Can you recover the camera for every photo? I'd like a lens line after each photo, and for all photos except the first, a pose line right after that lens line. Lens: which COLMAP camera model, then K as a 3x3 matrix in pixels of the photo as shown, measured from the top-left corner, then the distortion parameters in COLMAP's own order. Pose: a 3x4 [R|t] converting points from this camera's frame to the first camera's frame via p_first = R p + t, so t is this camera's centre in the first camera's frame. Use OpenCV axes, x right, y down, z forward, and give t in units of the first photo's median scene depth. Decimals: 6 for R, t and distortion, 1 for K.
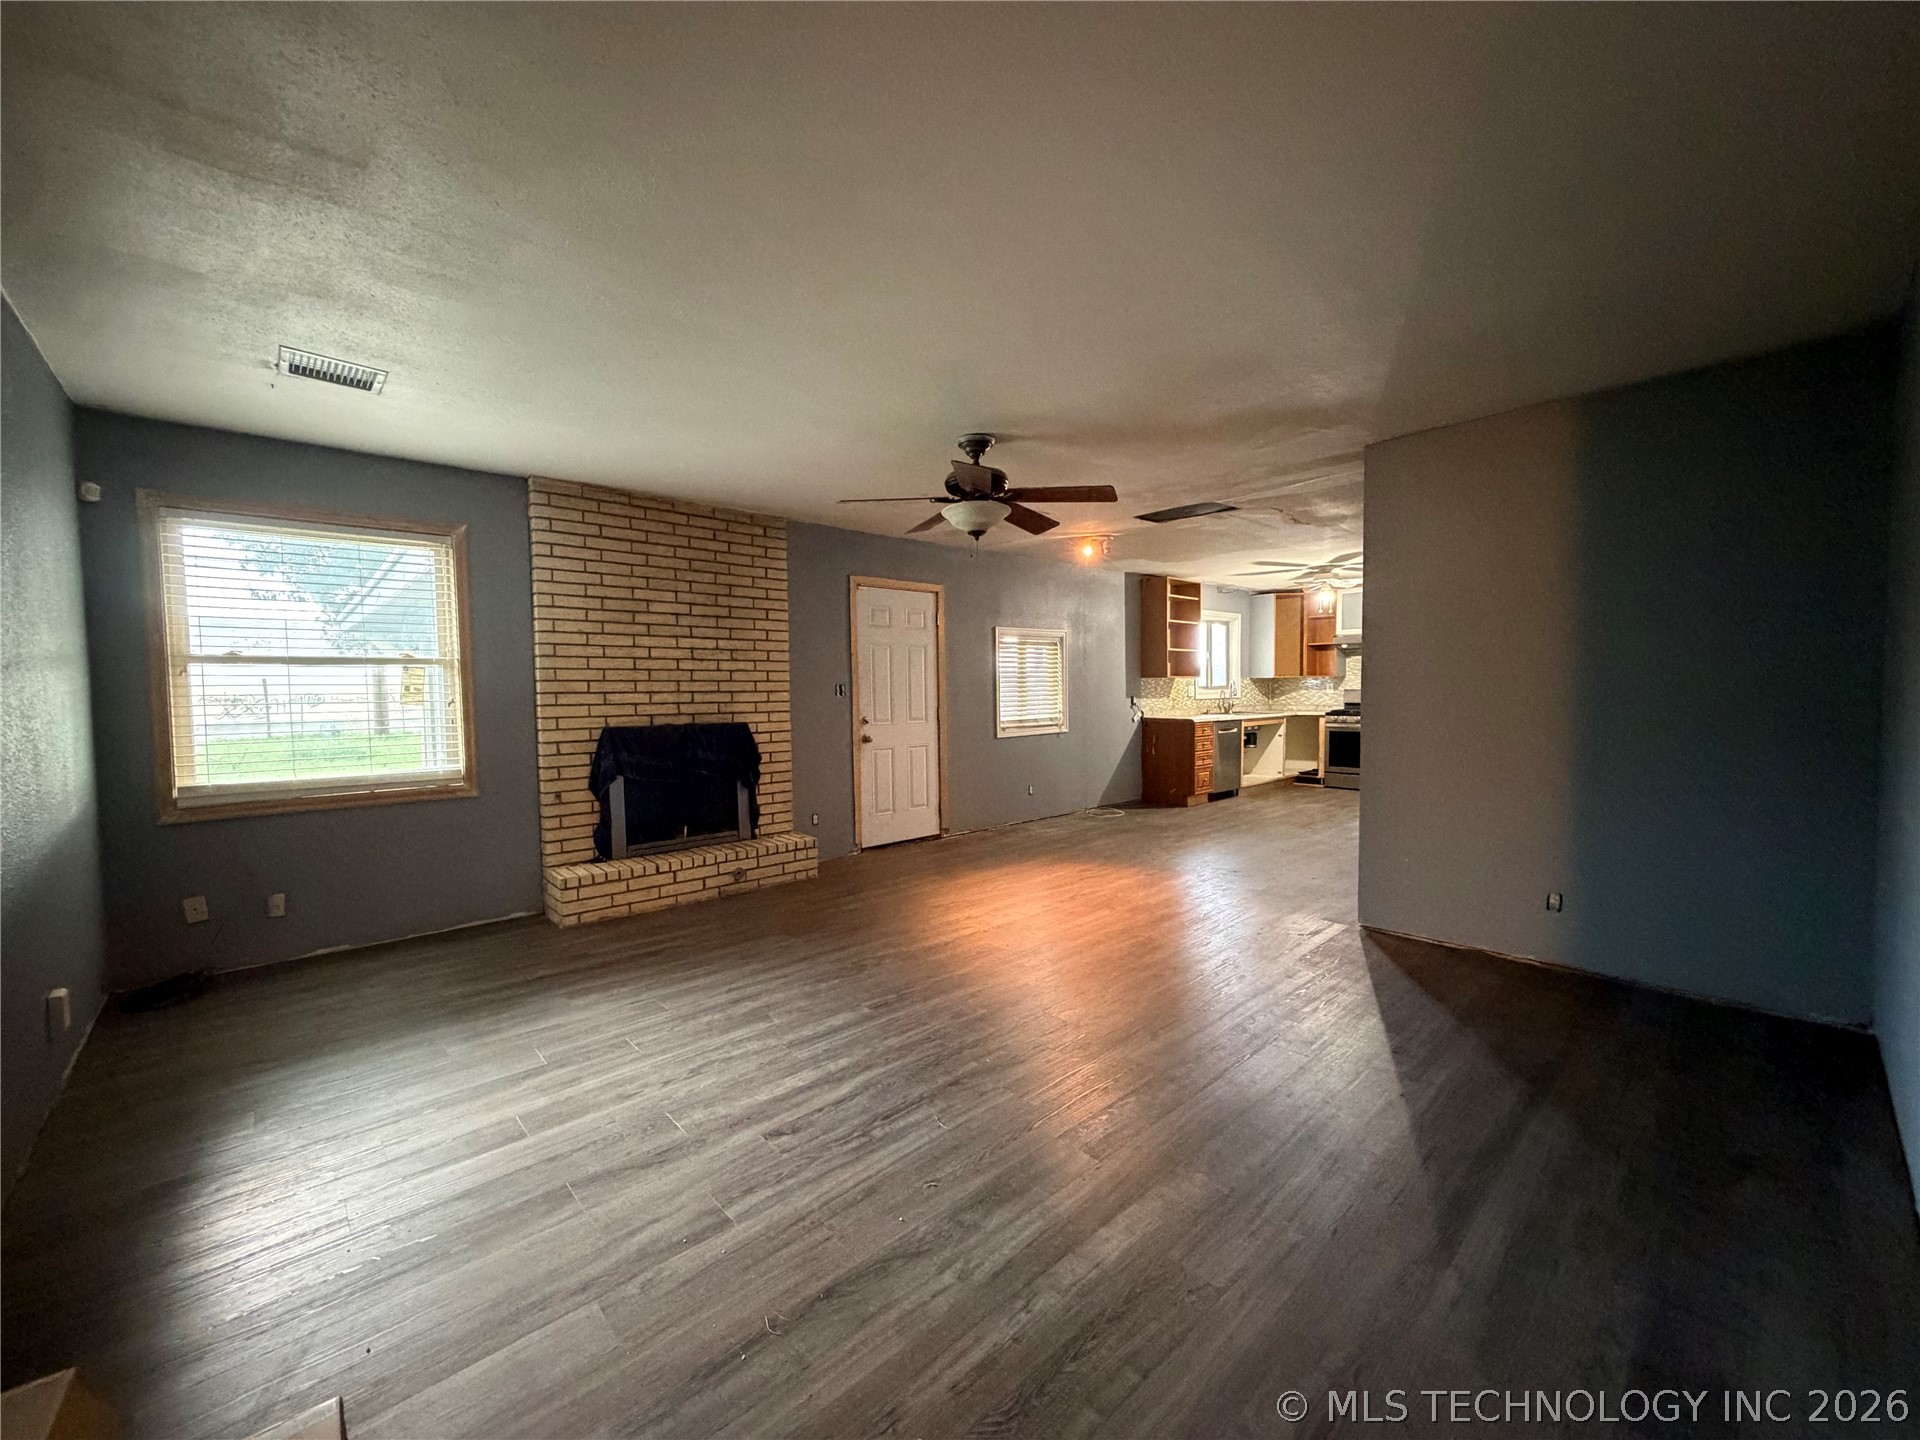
lens RADIAL K [[770.5, 0, 955.7], [0, 770.5, 703.0], [0, 0, 1]] dist [-0.003031, 0.000405]
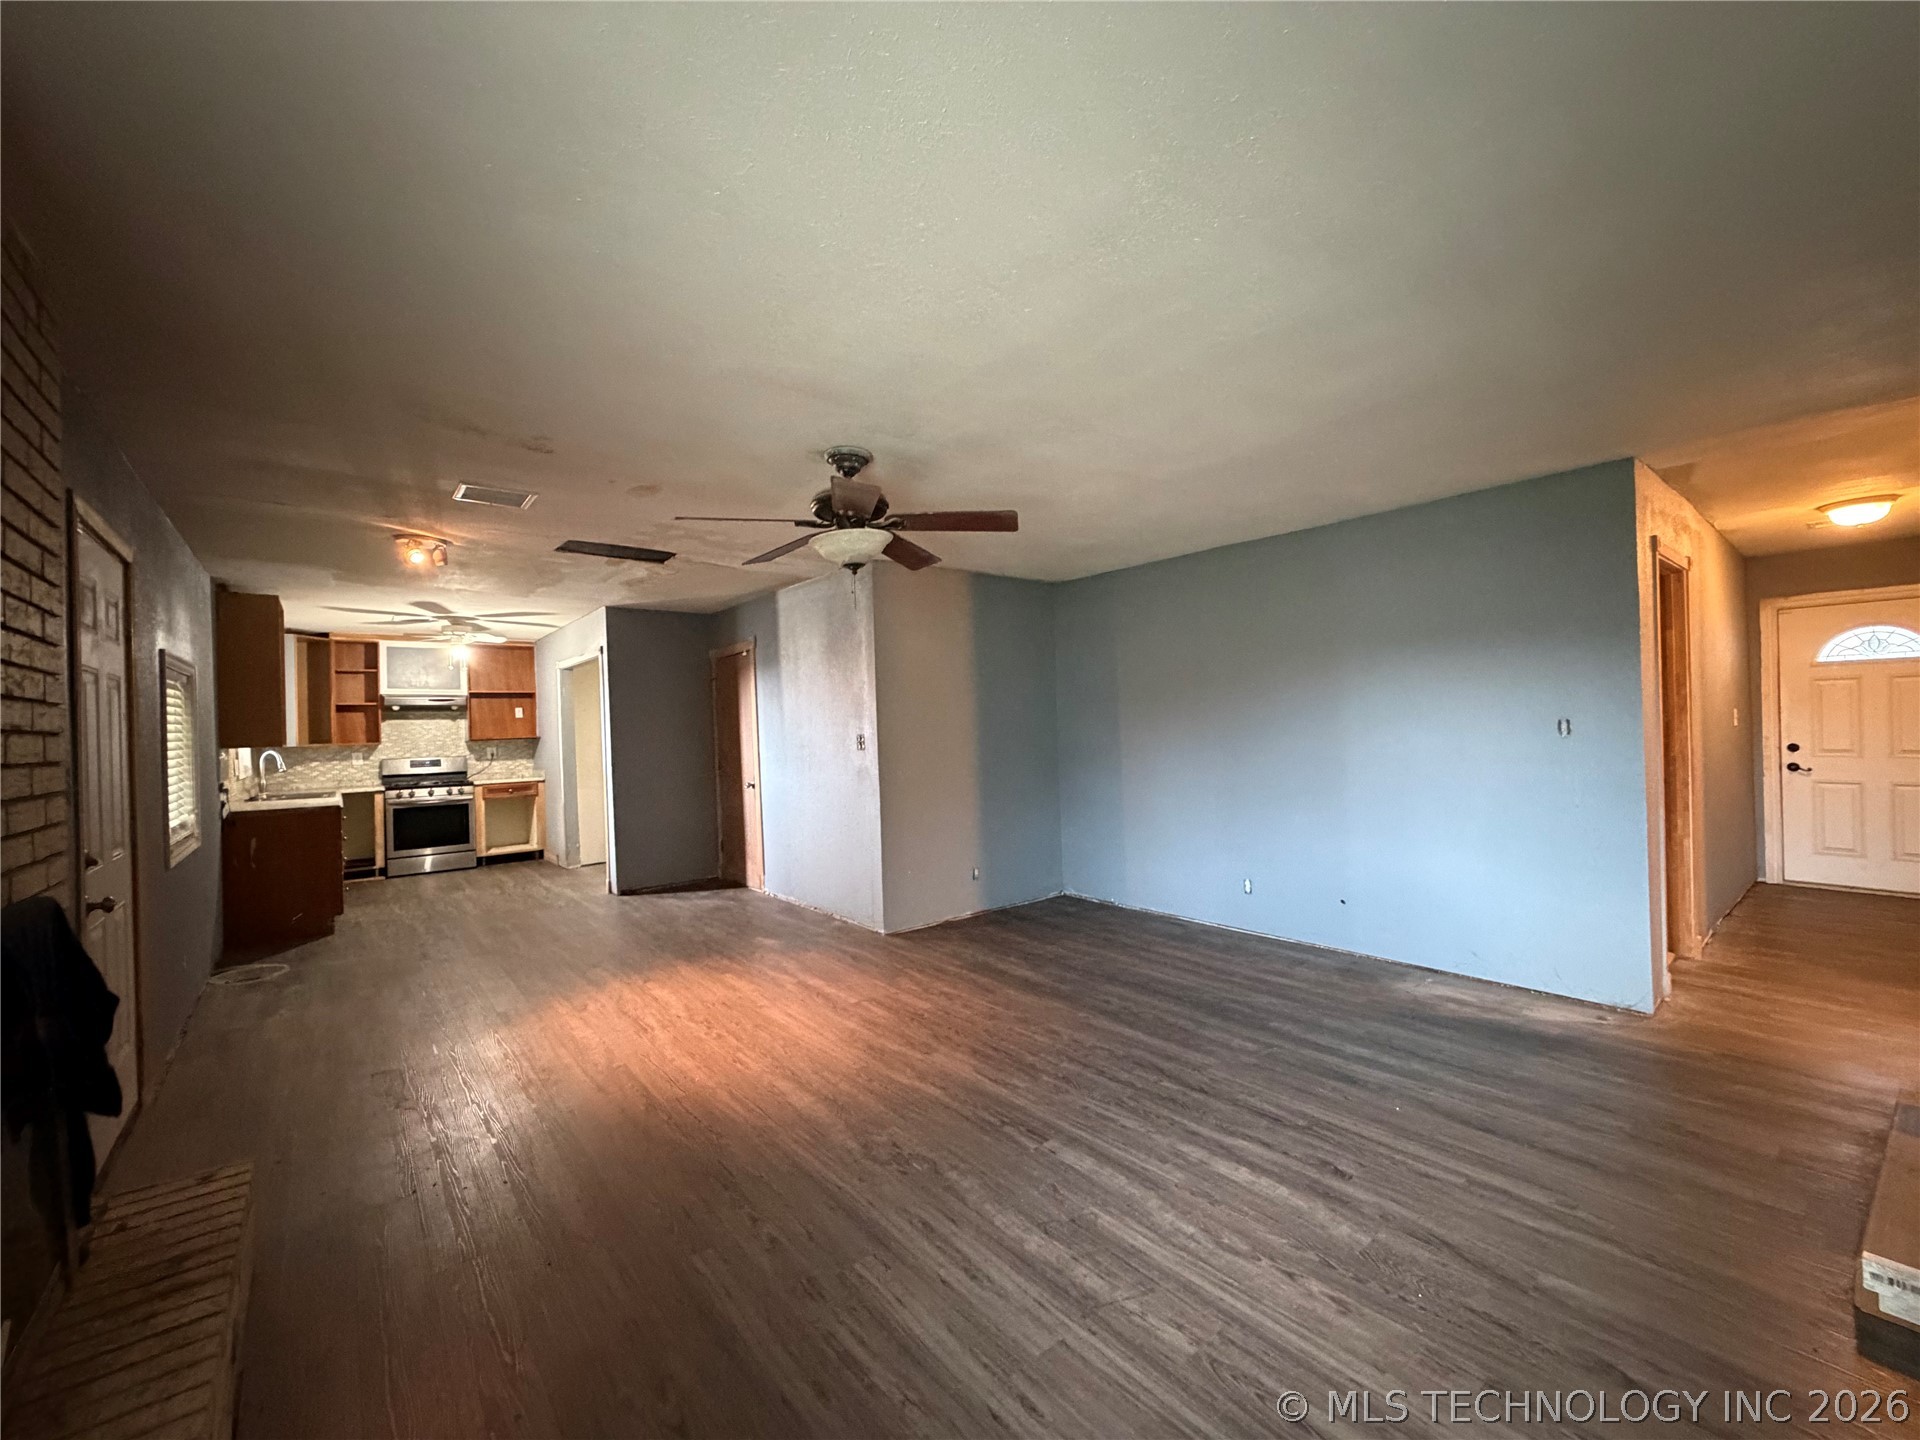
lens RADIAL K [[770.5, 0, 969.6], [0, 770.5, 727.3], [0, 0, 1]] dist [-0.003031, 0.000405]
pose [[0.047835, 0.008204, 0.998822, -0.771331], [0.050618, 0.998662, -0.010627, -0.027721], [-0.997572, 0.051067, 0.047355, 0.848637]]
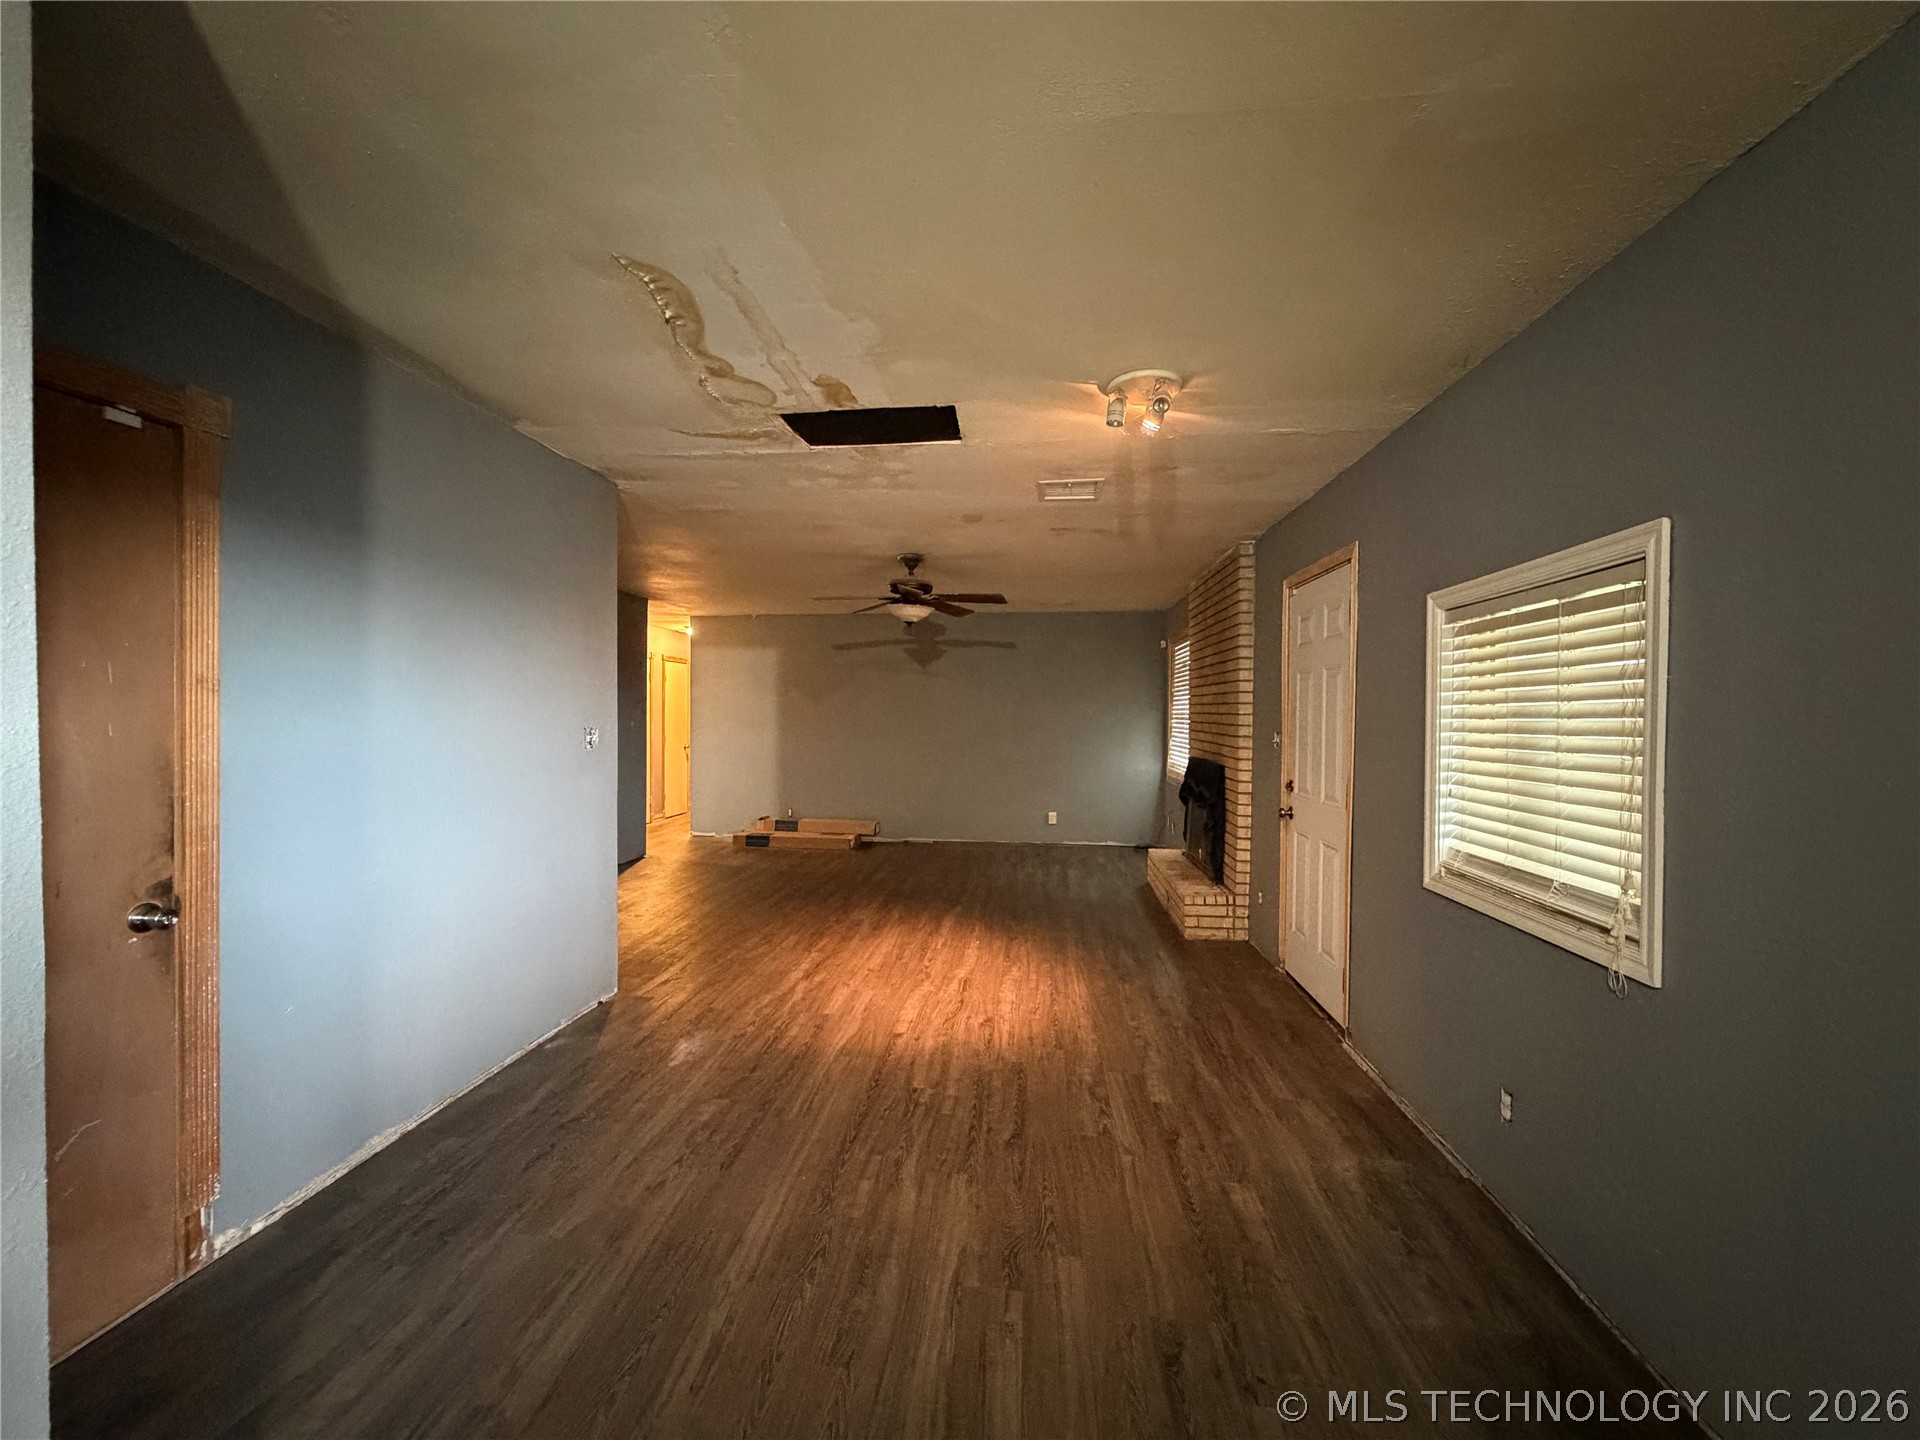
lens RADIAL K [[770.5, 0, 950.9], [0, 770.5, 718.1], [0, 0, 1]] dist [-0.003031, 0.000405]
pose [[-0.753095, 0.007454, -0.657869, 0.892008], [-0.017379, 0.999362, 0.031218, -0.084587], [0.657682, 0.034943, -0.752485, 2.101368]]
